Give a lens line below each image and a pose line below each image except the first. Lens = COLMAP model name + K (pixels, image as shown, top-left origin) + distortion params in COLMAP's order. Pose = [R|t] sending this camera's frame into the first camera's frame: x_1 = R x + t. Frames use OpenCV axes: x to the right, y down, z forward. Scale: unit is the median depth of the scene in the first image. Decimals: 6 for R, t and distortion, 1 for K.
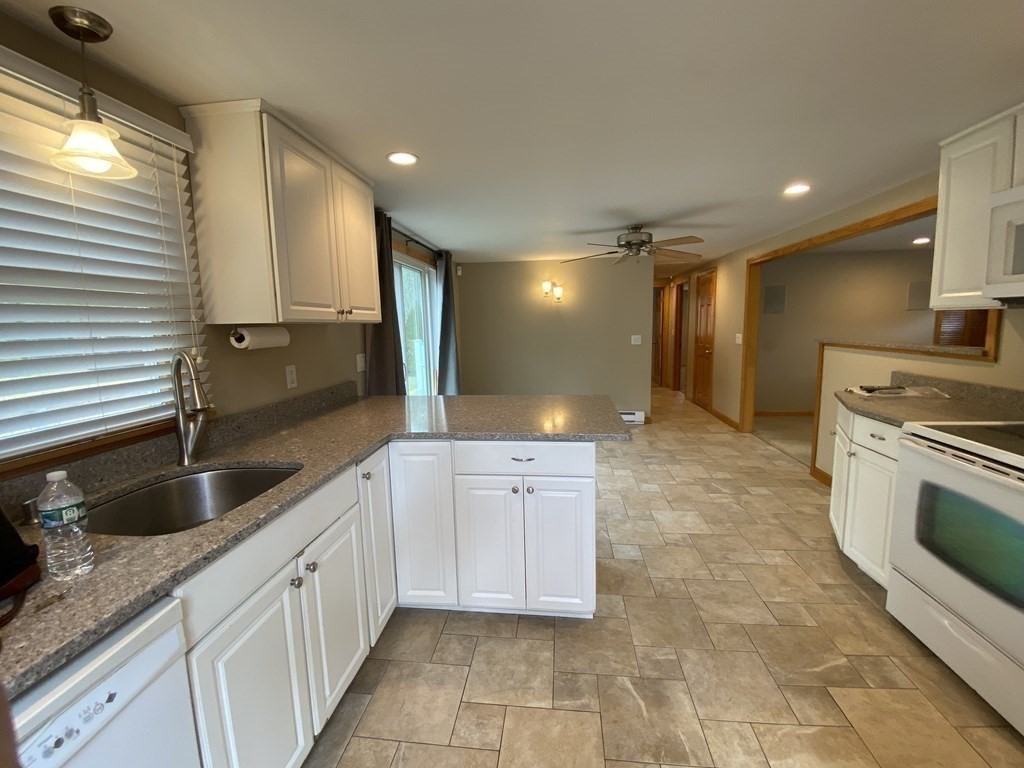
lens RADIAL K [[423.8, 0, 511.5], [0, 423.8, 379.3], [0, 0, 1]] dist [0.023670, -0.022340]
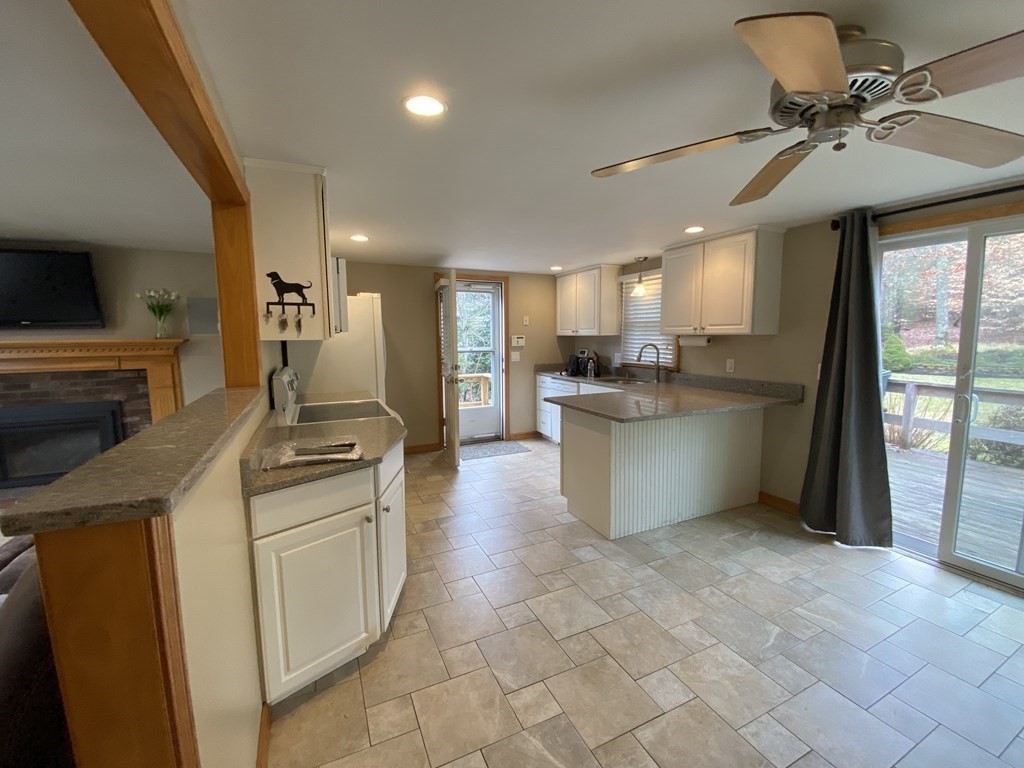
lens RADIAL K [[423.4, 0, 519.0], [0, 423.4, 382.4], [0, 0, 1]] dist [0.026550, -0.022883]
pose [[-0.839852, 0.091337, -0.535076, 1.346828], [-0.042554, 0.971630, 0.232648, -0.367365], [0.541146, 0.218160, -0.812138, 2.387867]]
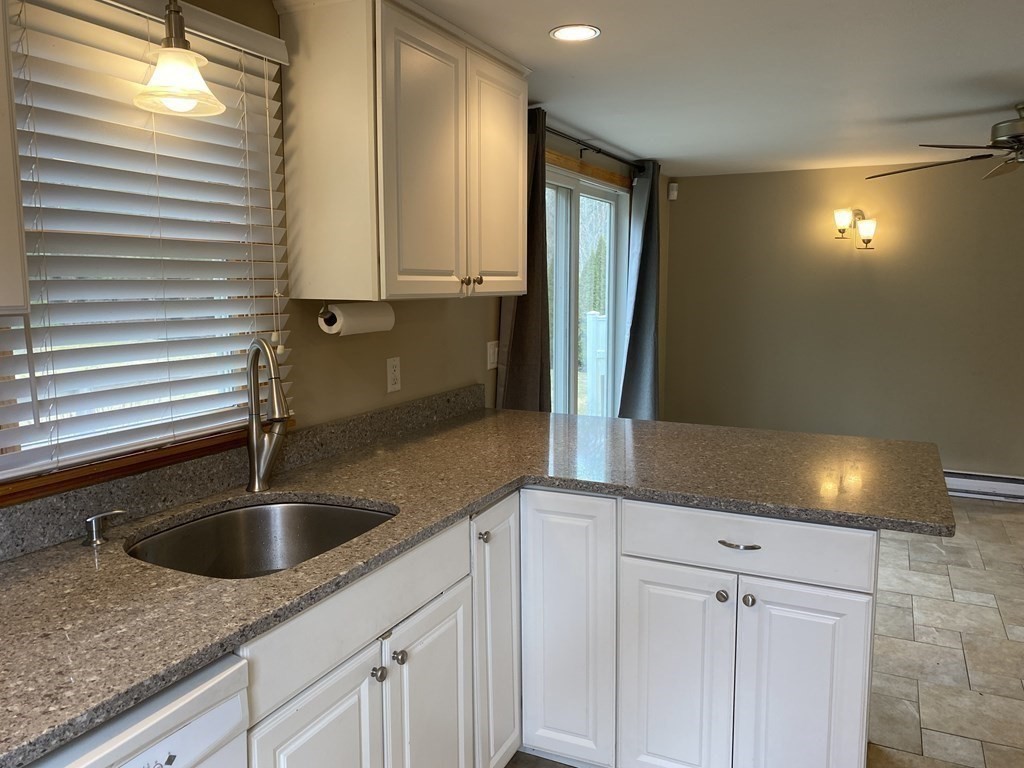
lens RADIAL K [[775.2, 0, 509.3], [0, 775.2, 376.6], [0, 0, 1]] dist [0.078588, -0.105668]
pose [[0.943883, 0.060832, -0.324630, 0.064451], [-0.061513, 0.998073, 0.008173, -0.028908], [0.324502, 0.012255, 0.945806, -0.116536]]
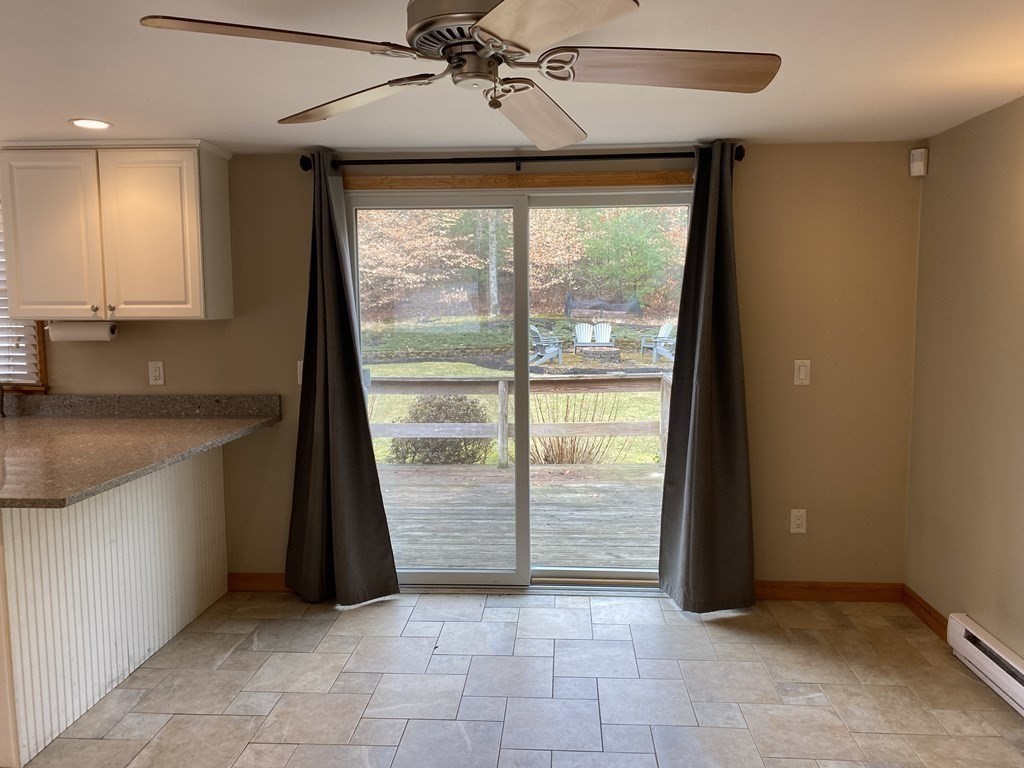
lens RADIAL K [[776.9, 0, 512.0], [0, 776.9, 384.0], [0, 0, 1]] dist [-0.005830, 0.007960]
pose [[0.068924, 0.124922, -0.989770, 1.570934], [-0.127565, 0.985088, 0.115448, -0.352969], [0.989432, 0.118303, 0.083832, 2.042420]]
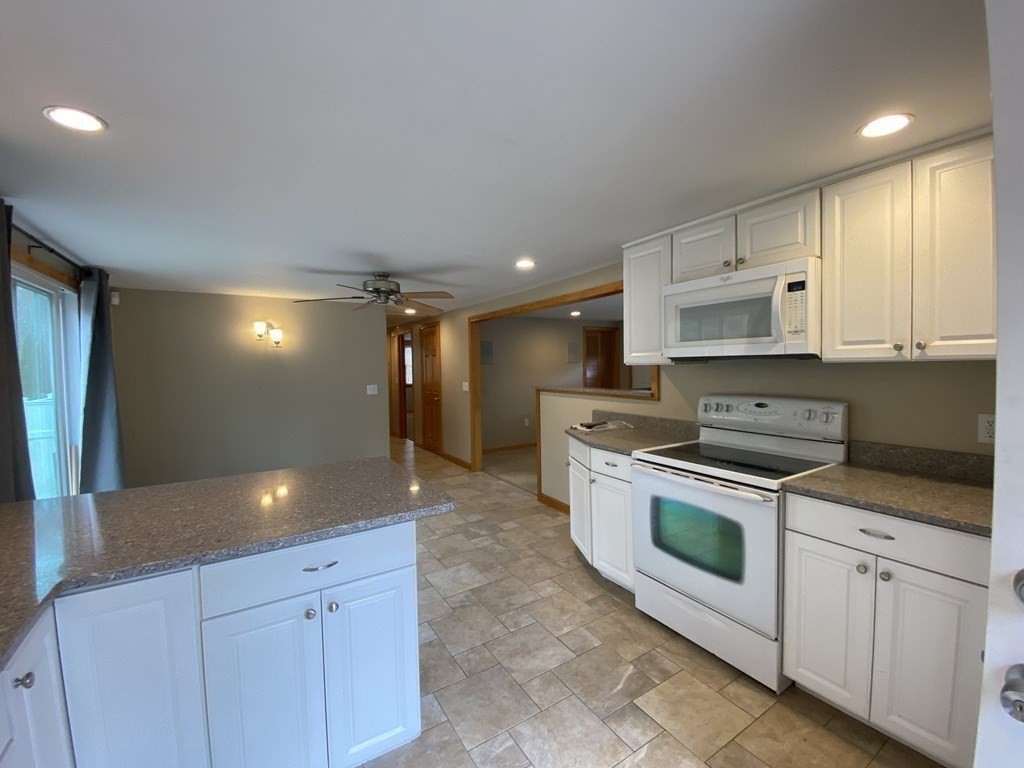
lens RADIAL K [[423.8, 0, 511.5], [0, 423.8, 379.3], [0, 0, 1]] dist [0.023670, -0.022340]
pose [[0.781276, -0.012415, 0.624062, -0.167871], [0.080682, 0.993423, -0.081243, -0.041771], [-0.618949, 0.113824, 0.777139, 0.199364]]
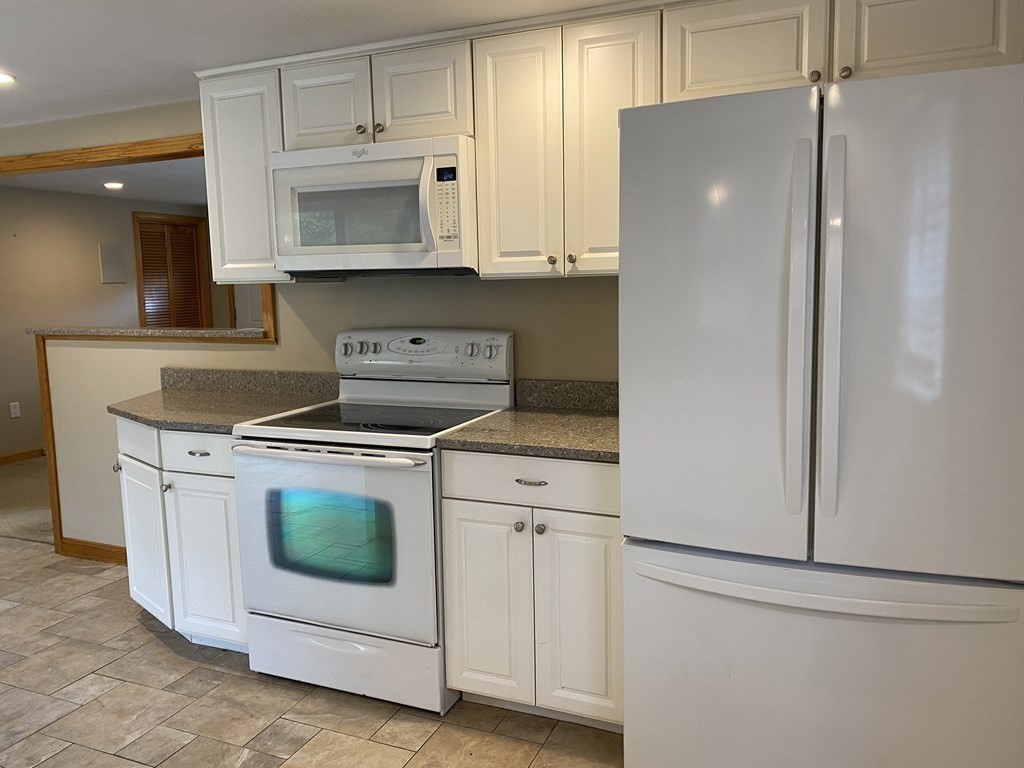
lens RADIAL K [[775.2, 0, 509.3], [0, 775.2, 376.6], [0, 0, 1]] dist [0.078588, -0.105668]
pose [[0.284456, -0.099353, 0.953527, -0.308085], [0.137482, 0.988563, 0.061990, -0.008248], [-0.948780, 0.113459, 0.294862, 0.076634]]
